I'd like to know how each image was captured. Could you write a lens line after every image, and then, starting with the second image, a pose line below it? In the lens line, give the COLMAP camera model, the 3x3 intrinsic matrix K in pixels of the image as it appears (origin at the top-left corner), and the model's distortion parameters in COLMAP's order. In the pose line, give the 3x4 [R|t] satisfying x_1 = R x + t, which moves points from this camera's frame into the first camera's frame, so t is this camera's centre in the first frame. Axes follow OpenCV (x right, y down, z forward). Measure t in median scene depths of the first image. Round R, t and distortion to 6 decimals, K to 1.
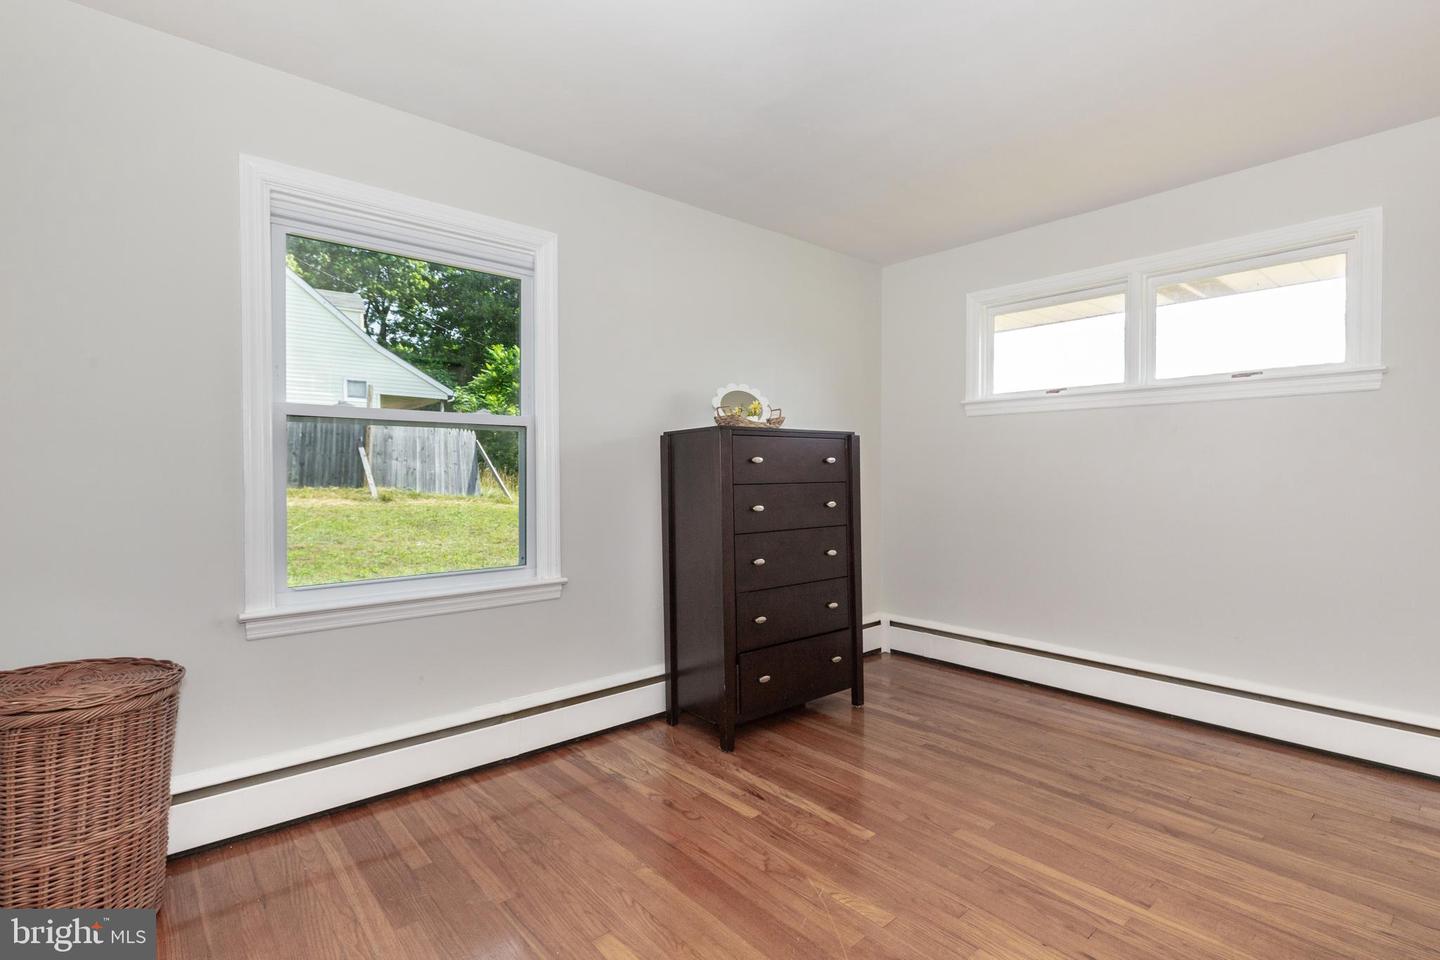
lens RADIAL K [[664.4, 0, 720.0], [0, 664.4, 480.0], [0, 0, 1]] dist [-0.003601, -0.000803]
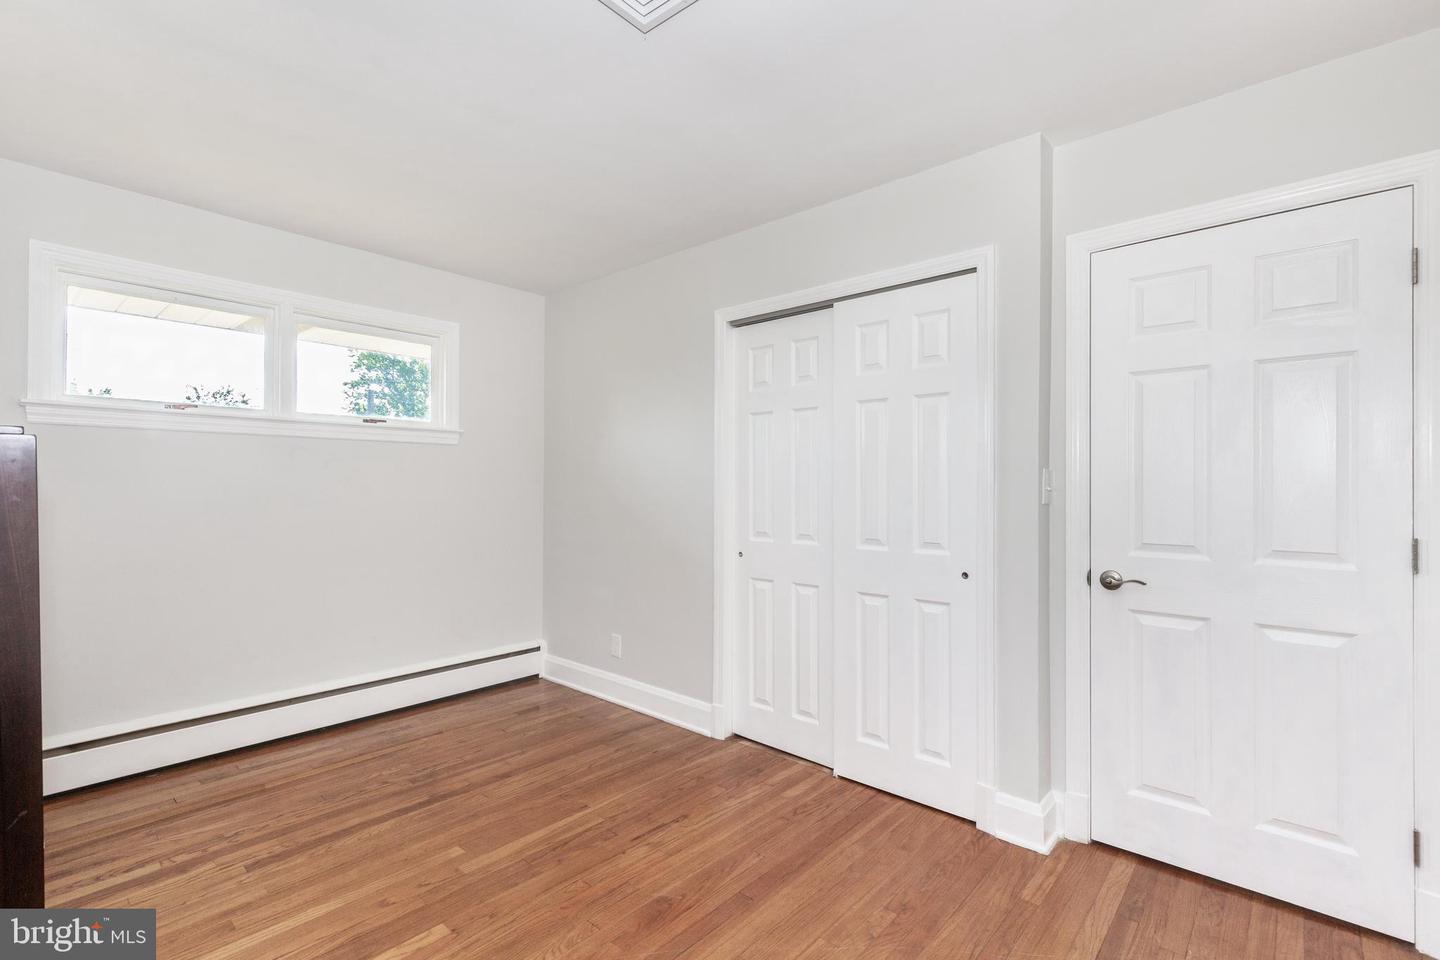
lens RADIAL K [[650.5, 0, 720.0], [0, 650.5, 480.0], [0, 0, 1]] dist [0.001965, 0.000522]
pose [[-0.129944, 0.010905, 0.991461, -0.547853], [0.008997, 0.999911, -0.009819, -0.036739], [-0.991480, 0.007644, -0.130031, 0.598344]]
